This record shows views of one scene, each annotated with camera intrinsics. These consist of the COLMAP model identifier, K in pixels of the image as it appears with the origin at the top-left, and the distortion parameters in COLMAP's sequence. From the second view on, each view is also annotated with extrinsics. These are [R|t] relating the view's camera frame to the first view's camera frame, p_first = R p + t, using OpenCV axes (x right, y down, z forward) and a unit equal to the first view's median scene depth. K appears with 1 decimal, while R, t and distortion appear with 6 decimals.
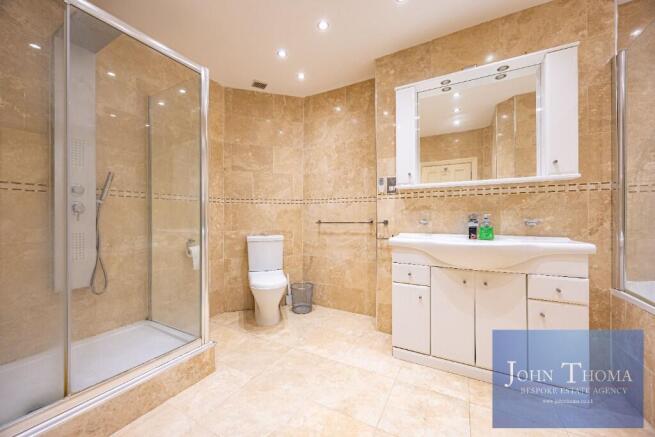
lens RADIAL K [[253.1, 0, 323.5], [0, 253.1, 219.2], [0, 0, 1]] dist [-0.004367, -0.000002]
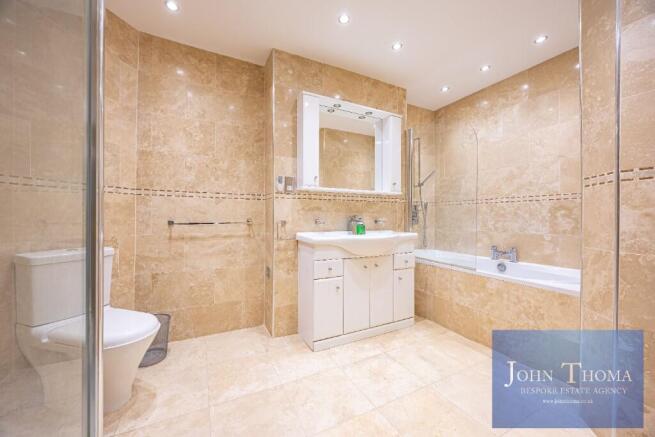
lens RADIAL K [[253.1, 0, 324.4], [0, 253.1, 218.0], [0, 0, 1]] dist [-0.004367, -0.000002]
pose [[0.545531, 0.003129, 0.838085, -0.485347], [-0.001490, 0.999995, -0.002764, -0.001700], [-0.838089, 0.000259, 0.545533, 0.337188]]
